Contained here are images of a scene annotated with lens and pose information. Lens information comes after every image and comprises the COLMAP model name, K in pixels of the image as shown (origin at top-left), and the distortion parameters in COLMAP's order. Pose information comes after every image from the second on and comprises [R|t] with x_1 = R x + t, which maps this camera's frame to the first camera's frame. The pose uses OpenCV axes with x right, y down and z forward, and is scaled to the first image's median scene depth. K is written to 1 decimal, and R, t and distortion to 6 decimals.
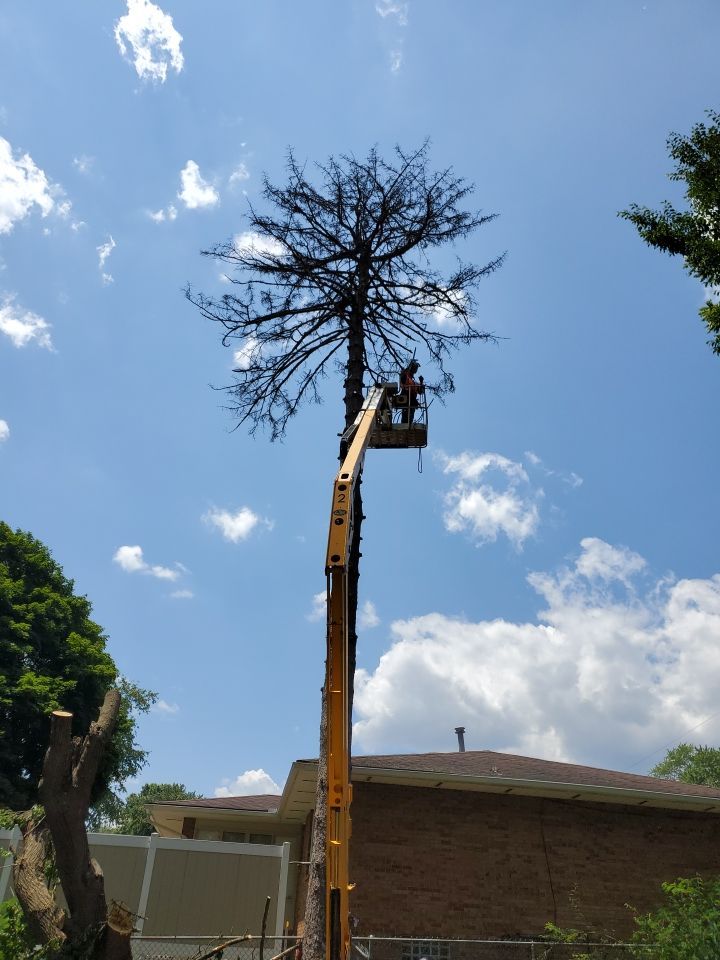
lens RADIAL K [[786.1, 0, 355.1], [0, 786.1, 463.3], [0, 0, 1]] dist [0.063459, -0.026129]
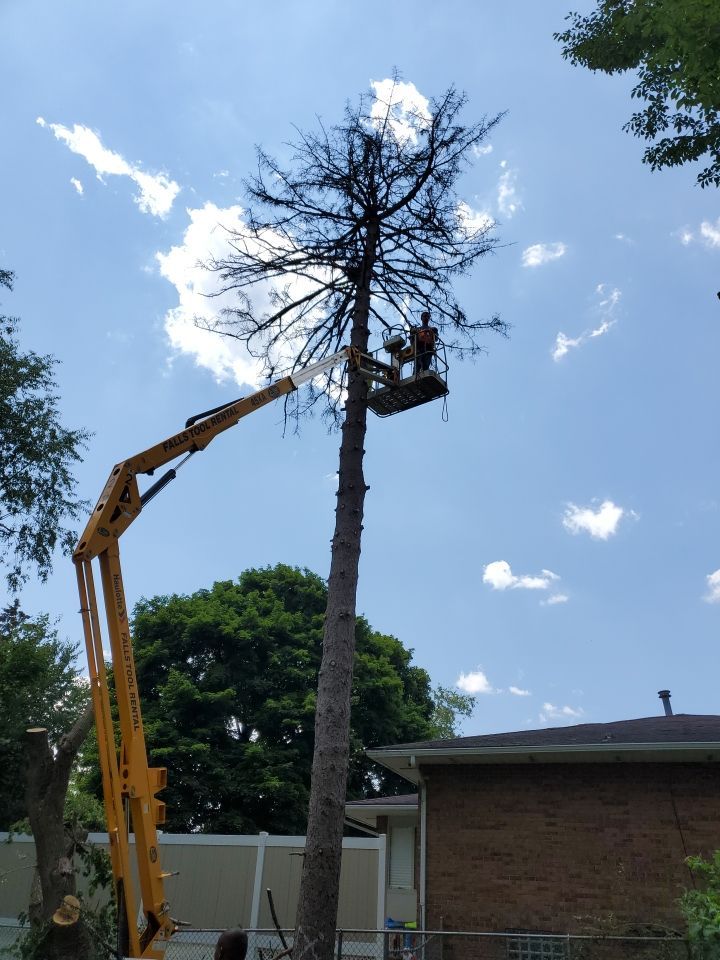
lens RADIAL K [[755.4, 0, 348.8], [0, 755.4, 472.9], [0, 0, 1]] dist [0.013238, 0.016760]
pose [[0.864215, -0.255862, -0.433207, 0.379870], [0.252702, 0.965290, -0.066002, 0.104790], [0.435058, -0.052432, 0.898875, 0.179512]]
